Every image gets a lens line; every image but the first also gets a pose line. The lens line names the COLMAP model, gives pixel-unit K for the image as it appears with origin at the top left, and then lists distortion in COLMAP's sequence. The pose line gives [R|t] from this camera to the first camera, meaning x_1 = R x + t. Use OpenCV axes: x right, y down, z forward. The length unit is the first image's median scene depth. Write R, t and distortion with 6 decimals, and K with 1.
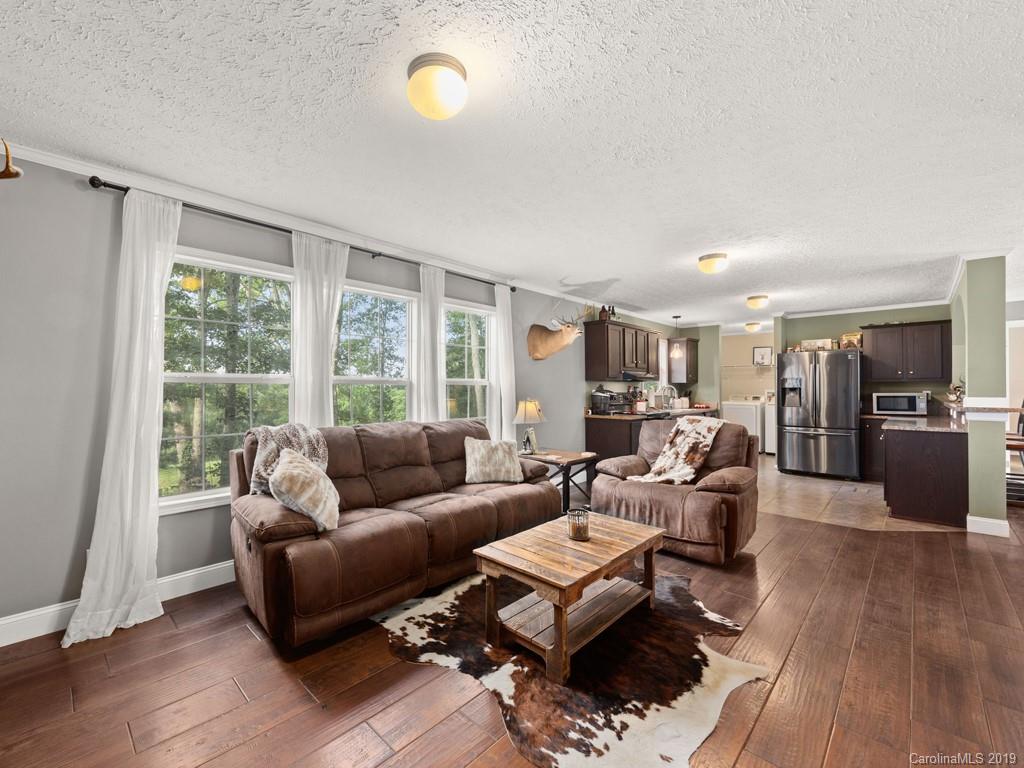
lens RADIAL K [[433.0, 0, 512.0], [0, 433.0, 384.0], [0, 0, 1]] dist [0.000913, 0.000107]
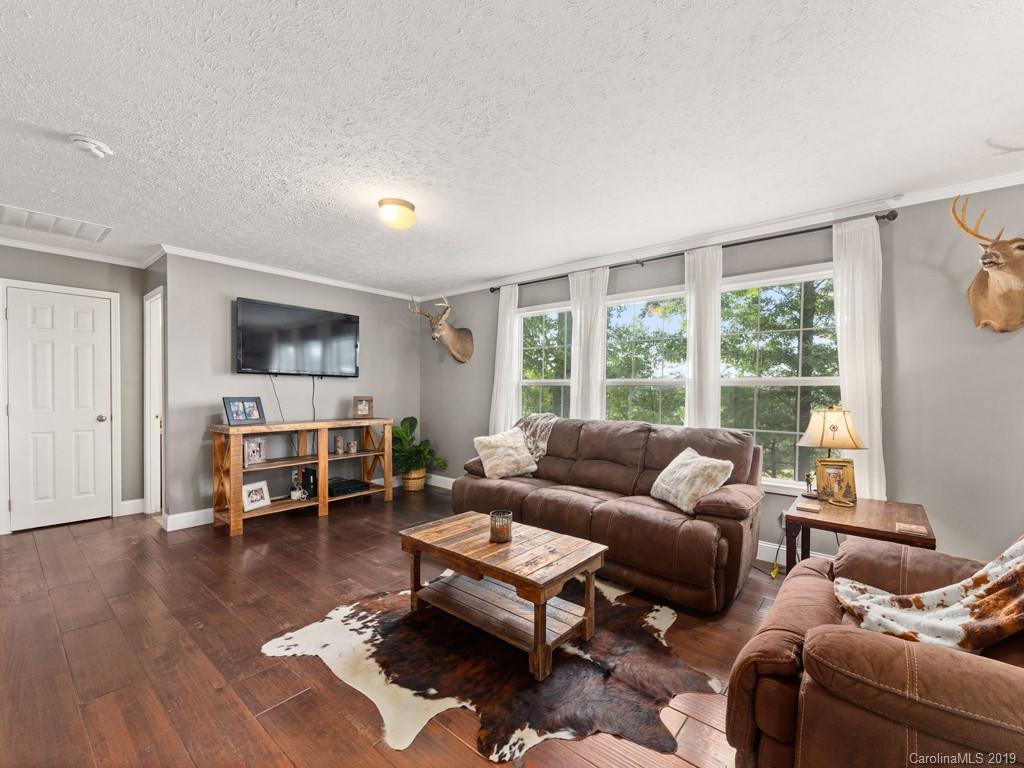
lens RADIAL K [[439.4, 0, 511.7], [0, 439.4, 396.1], [0, 0, 1]] dist [-0.000549, -0.000064]
pose [[0.050026, 0.013349, -0.998659, 1.233767], [0.002671, 0.999905, 0.013499, 0.018755], [0.998744, -0.003342, 0.049985, 1.048546]]
